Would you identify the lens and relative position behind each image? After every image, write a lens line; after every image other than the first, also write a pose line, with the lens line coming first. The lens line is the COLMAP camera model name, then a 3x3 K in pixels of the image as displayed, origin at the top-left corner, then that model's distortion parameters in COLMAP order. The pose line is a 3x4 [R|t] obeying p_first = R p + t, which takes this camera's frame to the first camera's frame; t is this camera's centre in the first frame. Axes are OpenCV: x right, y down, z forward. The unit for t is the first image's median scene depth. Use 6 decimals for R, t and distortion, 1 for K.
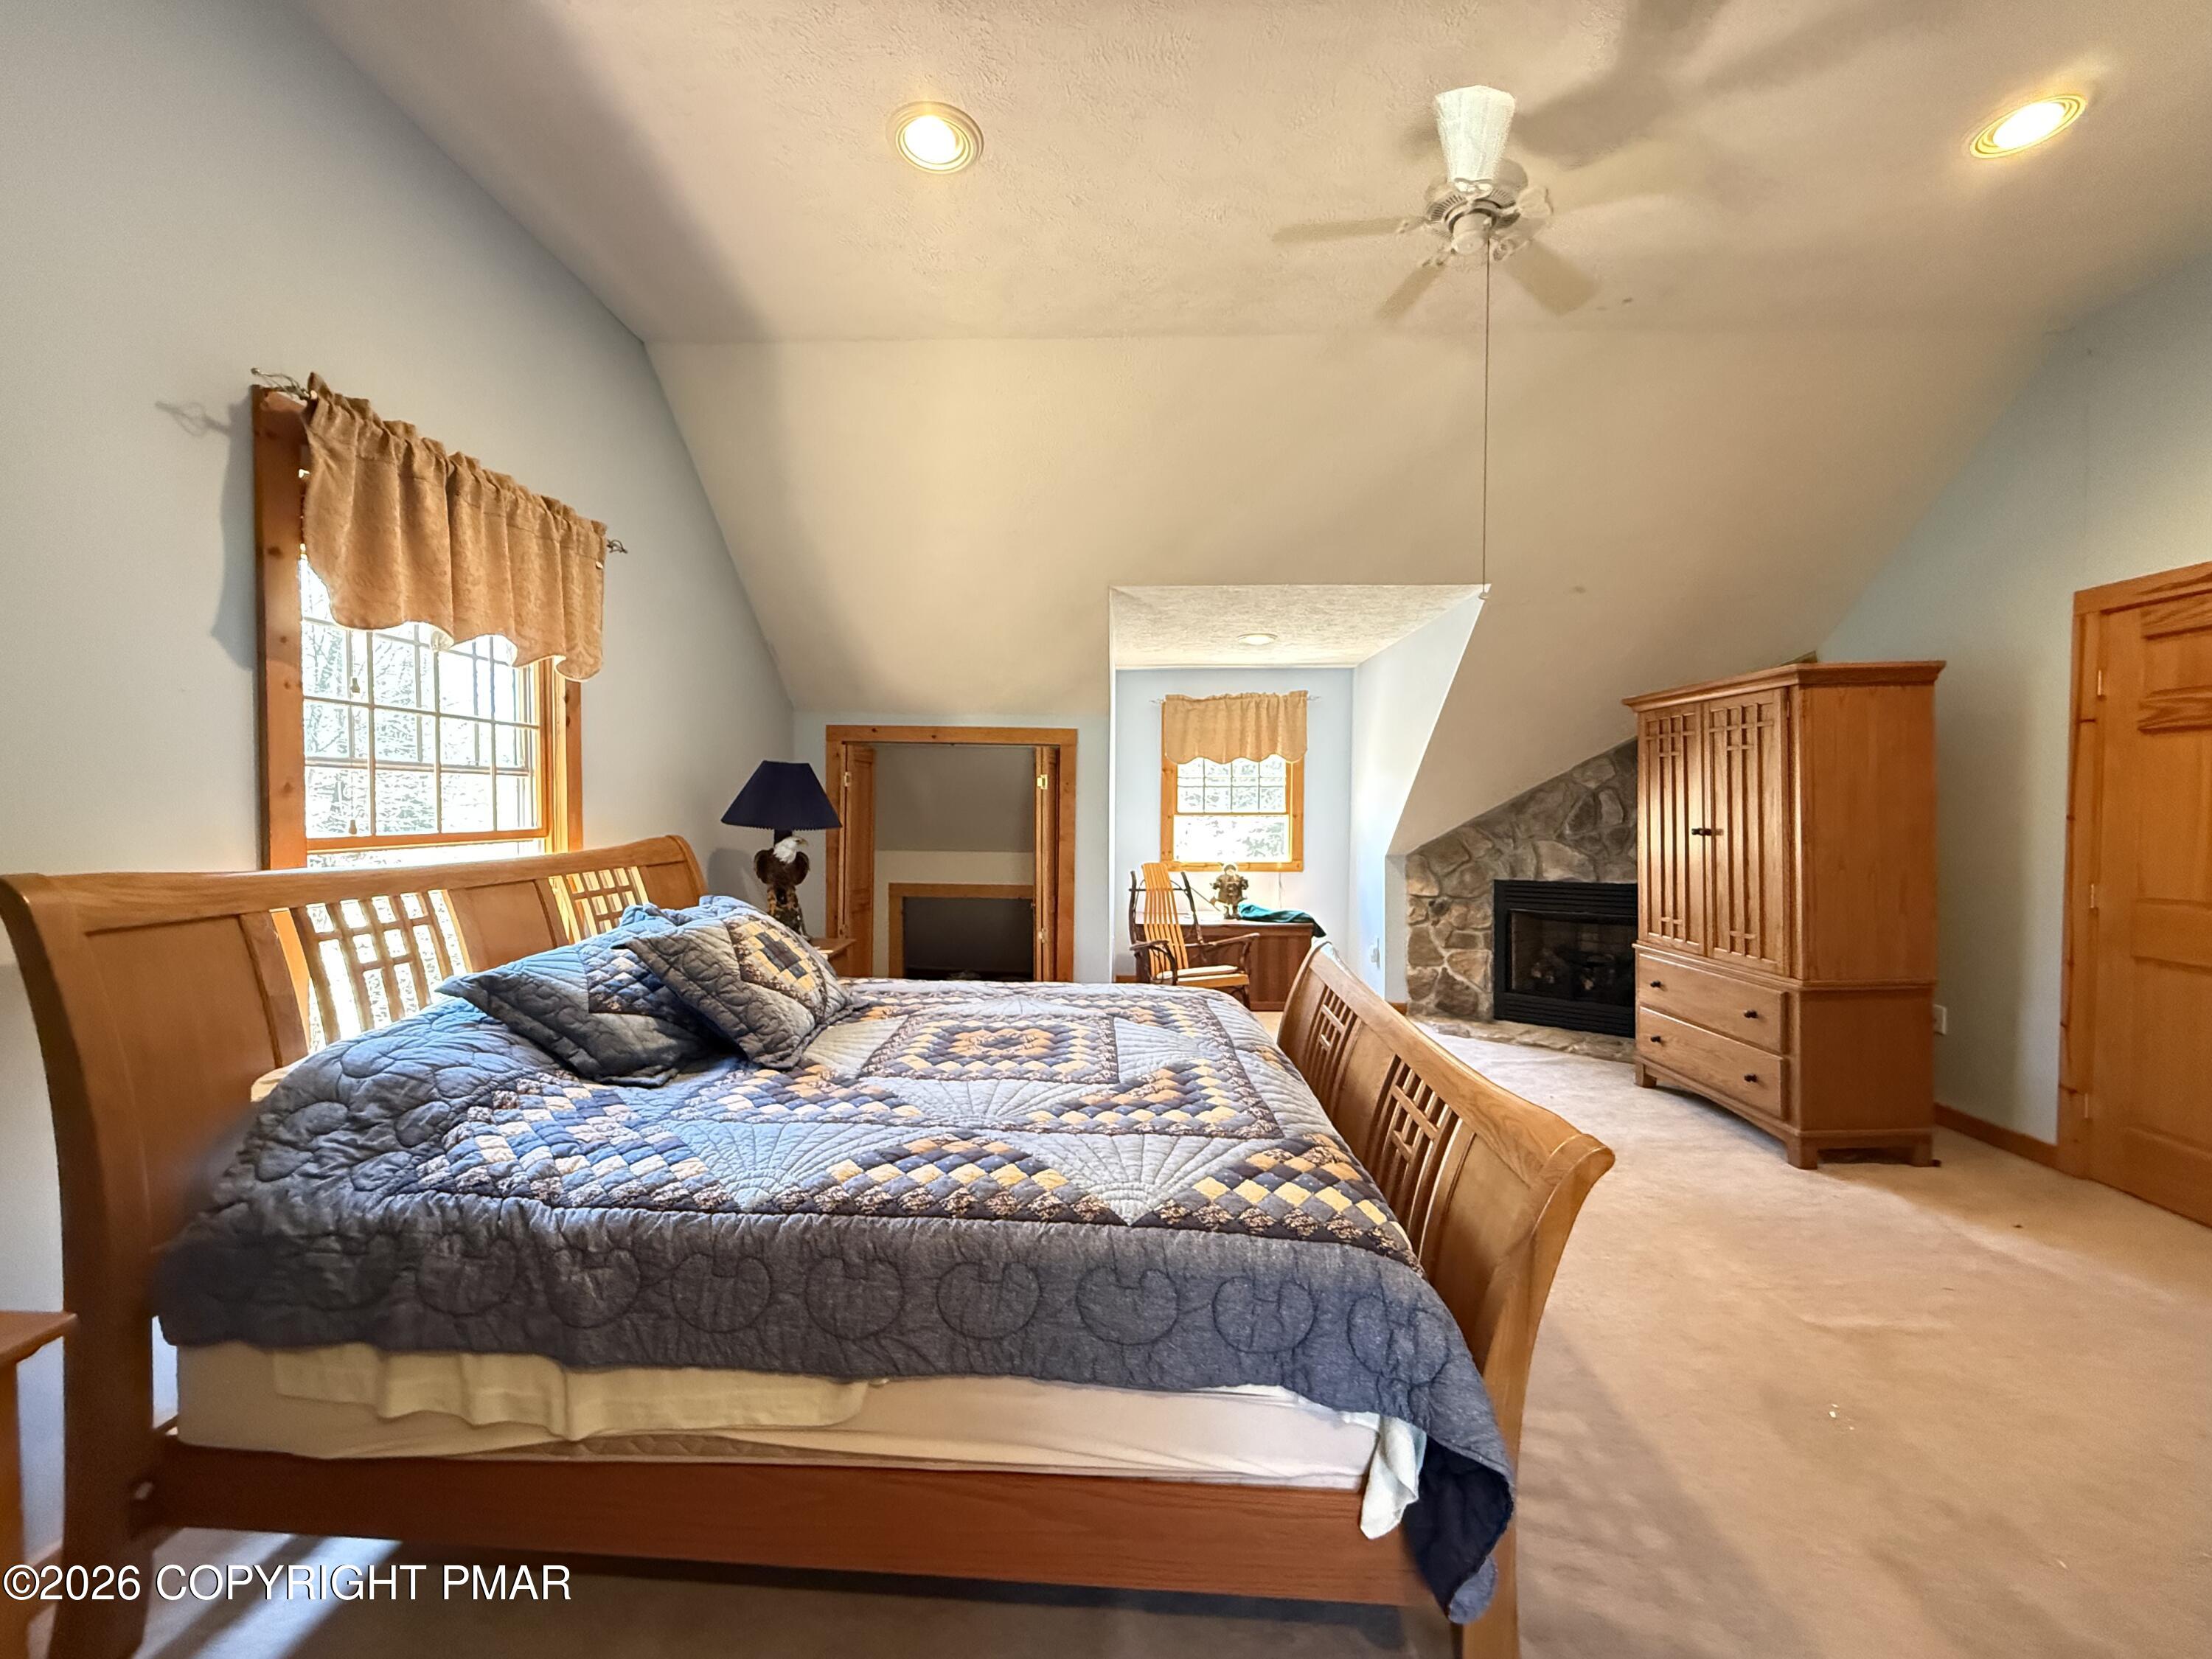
lens RADIAL K [[876.0, 0, 1095.6], [0, 876.0, 821.7], [0, 0, 1]] dist [0.000715, -0.000056]
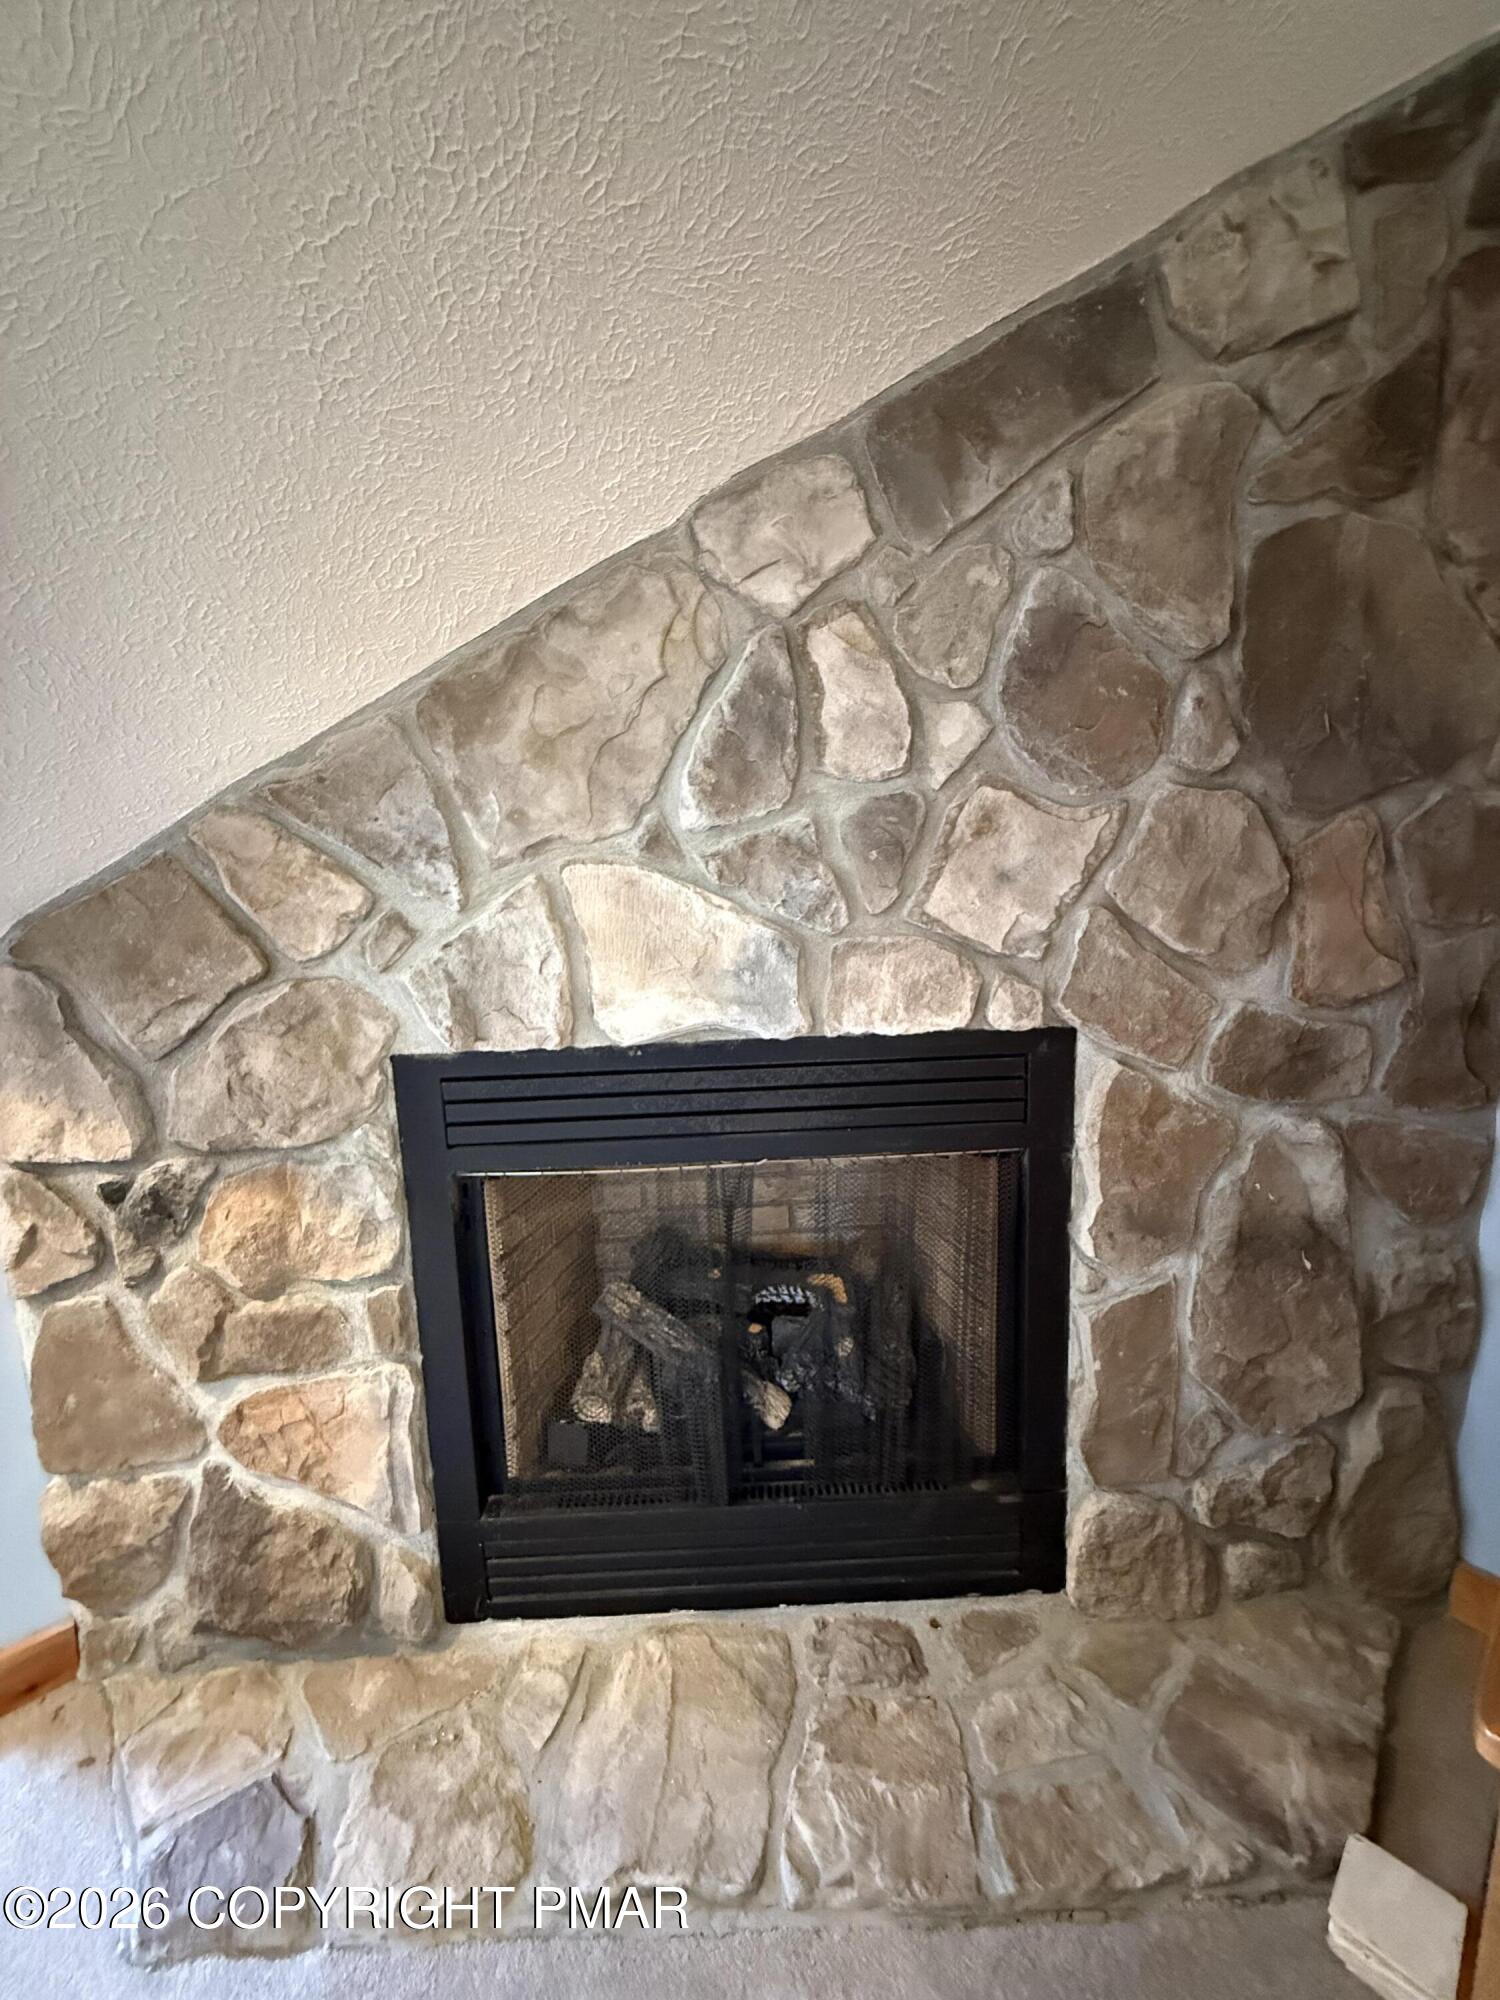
lens RADIAL K [[792.0, 0, 750.9], [0, 792.0, 1004.6], [0, 0, 1]] dist [0.000715, -0.000056]
pose [[0.734200, -0.128791, 0.666606, 0.394286], [0.031960, 0.987310, 0.155553, 0.026025], [-0.678181, -0.092902, 0.728999, 0.803255]]
